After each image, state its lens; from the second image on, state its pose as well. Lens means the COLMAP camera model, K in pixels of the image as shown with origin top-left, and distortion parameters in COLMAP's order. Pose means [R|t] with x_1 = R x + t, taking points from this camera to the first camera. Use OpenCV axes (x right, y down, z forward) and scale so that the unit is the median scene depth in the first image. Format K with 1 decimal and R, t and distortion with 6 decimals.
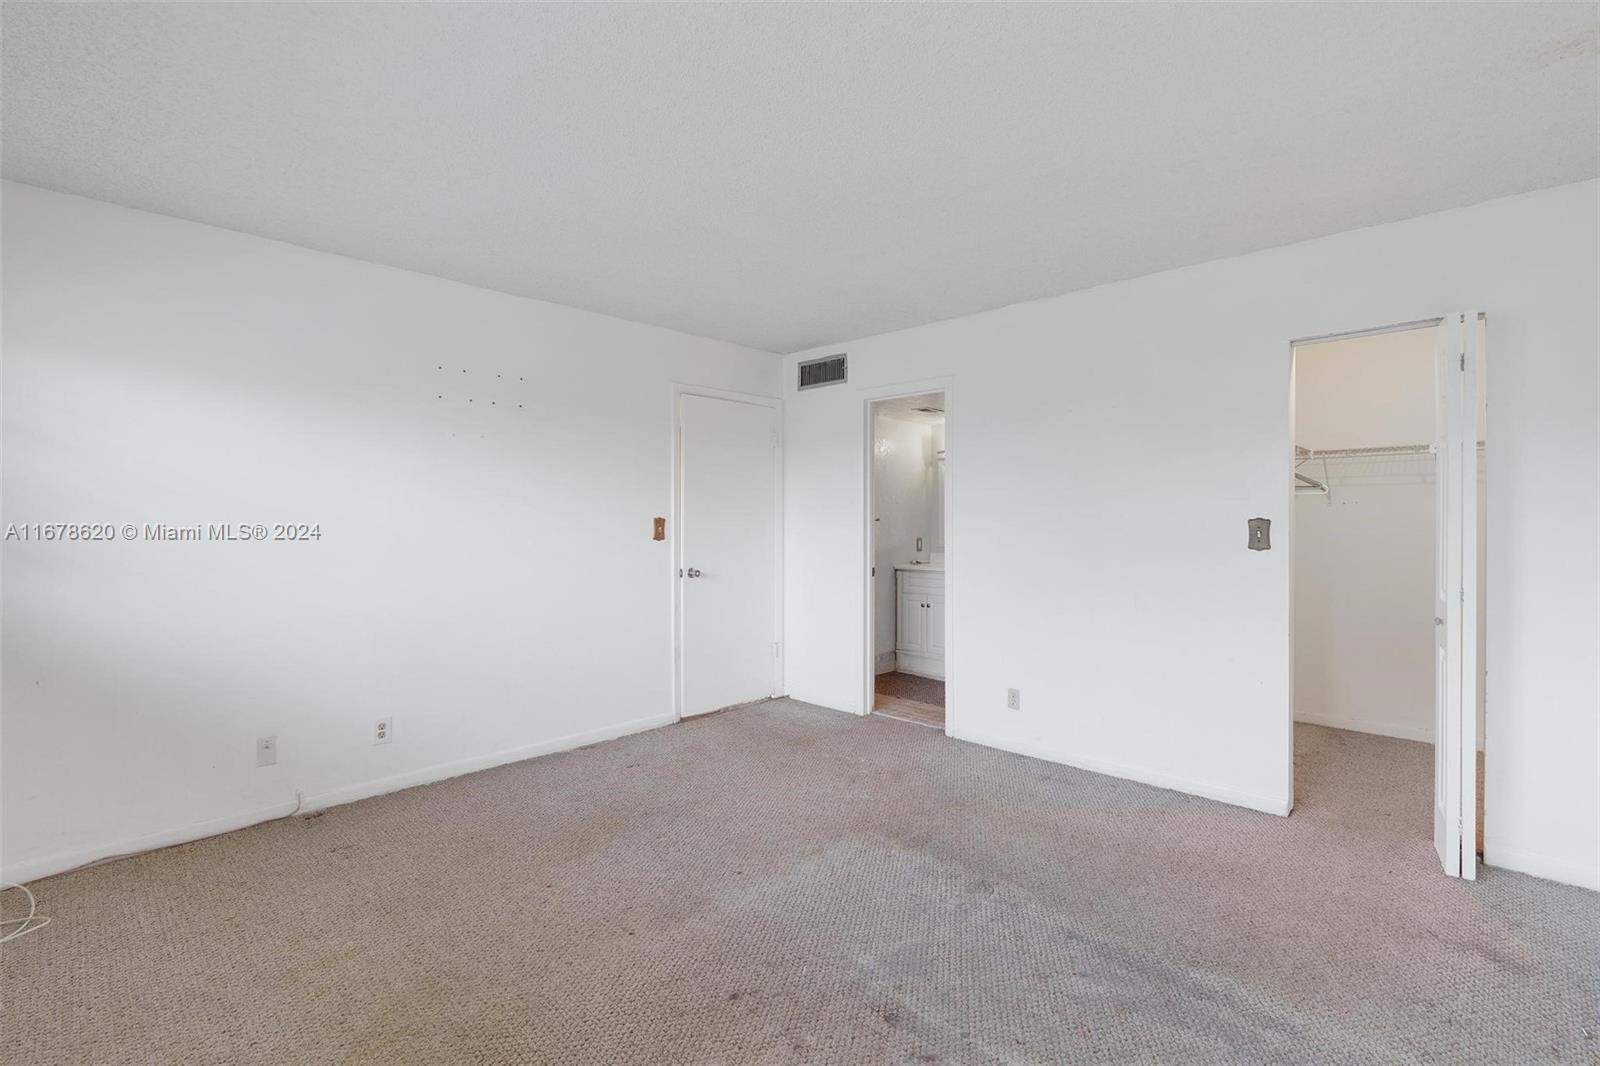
lens RADIAL K [[720.2, 0, 800.9], [0, 720.2, 525.3], [0, 0, 1]] dist [-0.012942, 0.003590]
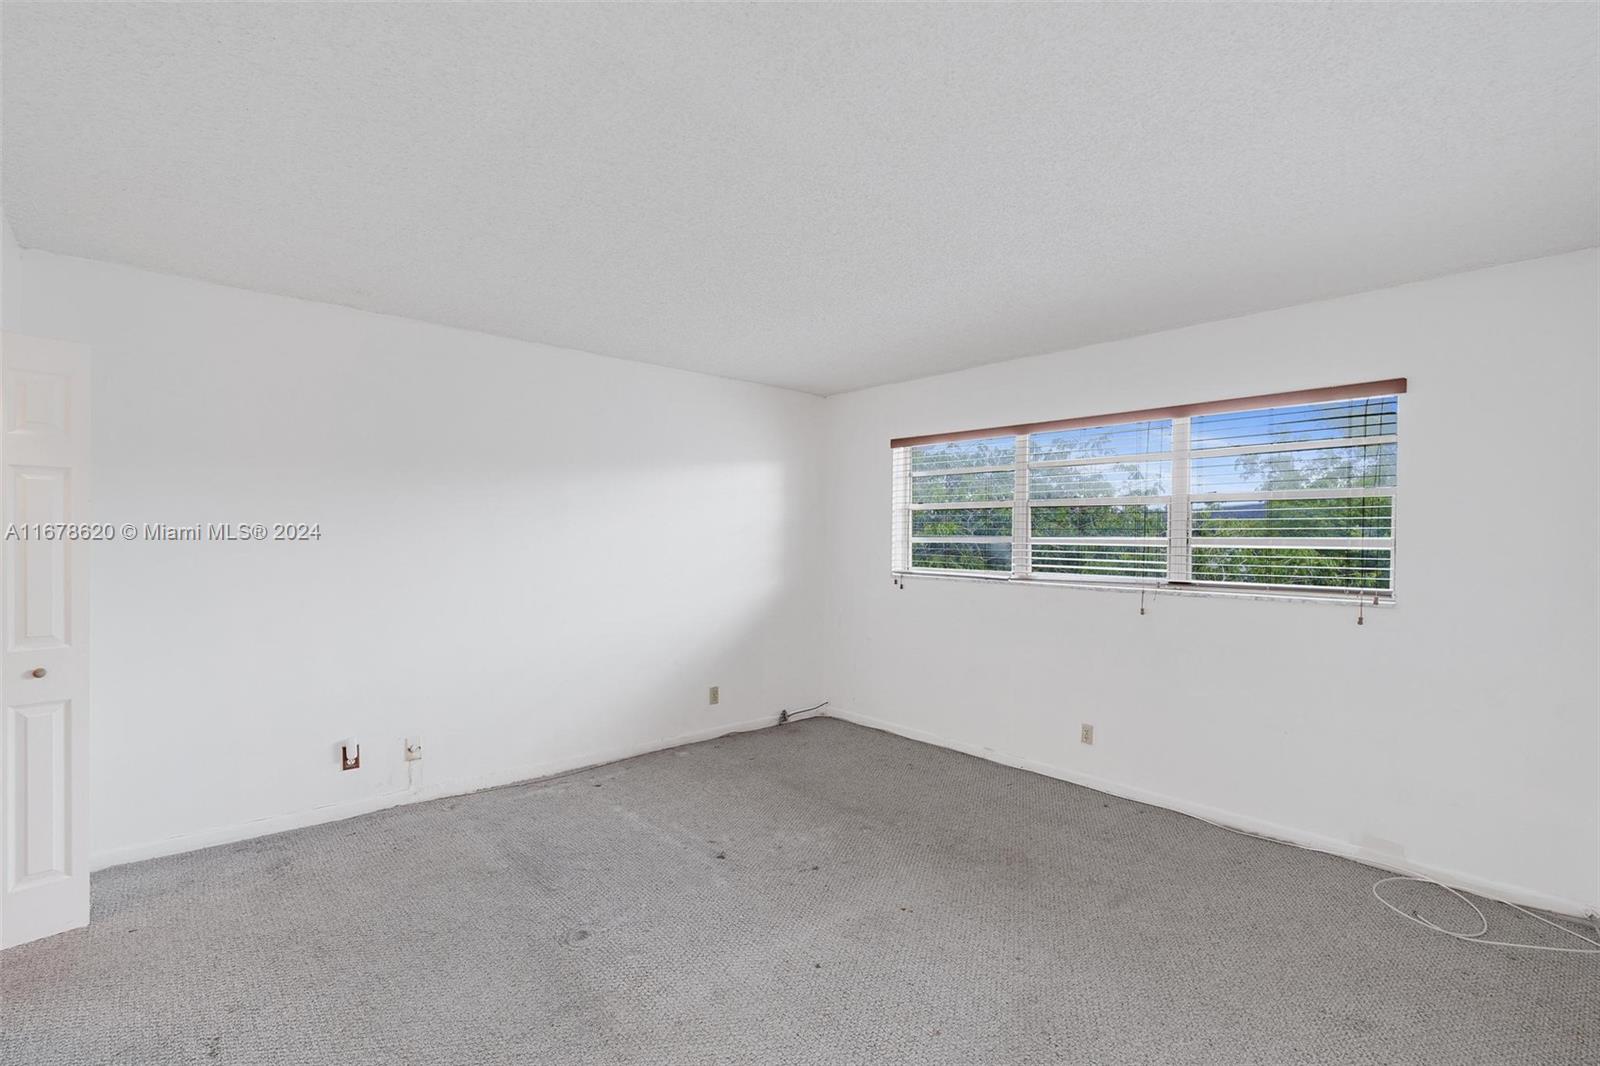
lens RADIAL K [[720.2, 0, 799.9], [0, 720.2, 531.8], [0, 0, 1]] dist [-0.012942, 0.003590]
pose [[-0.996667, -0.009691, 0.081006, -0.072959], [-0.008631, 0.999873, 0.013432, -0.036661], [-0.081125, 0.012688, -0.996623, 1.049074]]
